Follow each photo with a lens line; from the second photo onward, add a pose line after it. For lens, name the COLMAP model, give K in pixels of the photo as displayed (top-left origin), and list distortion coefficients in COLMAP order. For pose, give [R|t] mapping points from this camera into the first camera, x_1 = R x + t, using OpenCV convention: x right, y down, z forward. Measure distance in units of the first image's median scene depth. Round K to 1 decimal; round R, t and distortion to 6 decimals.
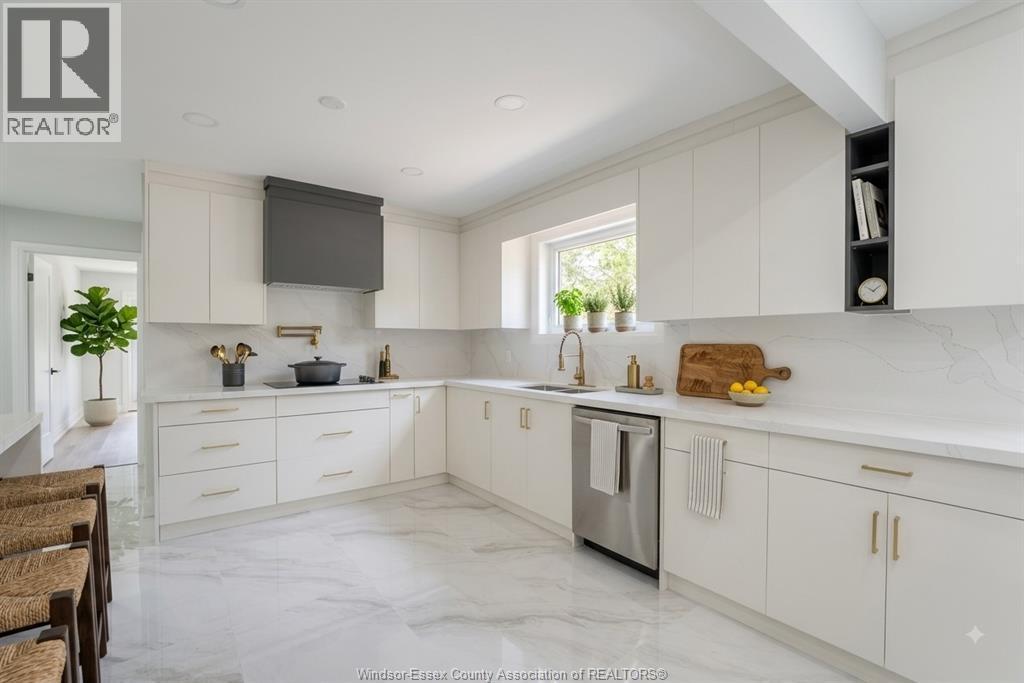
lens RADIAL K [[470.7, 0, 543.2], [0, 470.7, 347.5], [0, 0, 1]] dist [-0.002890, -0.000540]
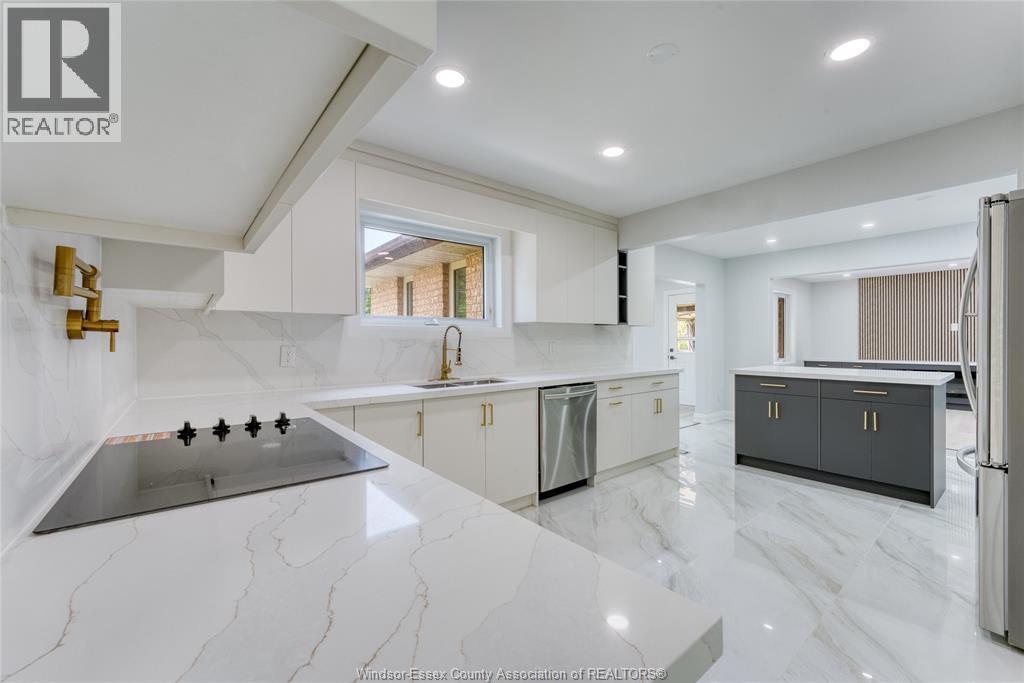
lens RADIAL K [[418.9, 0, 506.0], [0, 418.9, 343.8], [0, 0, 1]] dist [-0.011308, 0.001819]
pose [[0.007212, -0.006748, 0.999951, -1.048673], [0.012045, 0.999905, 0.006661, -0.000068], [-0.999901, 0.011997, 0.007293, 1.109578]]
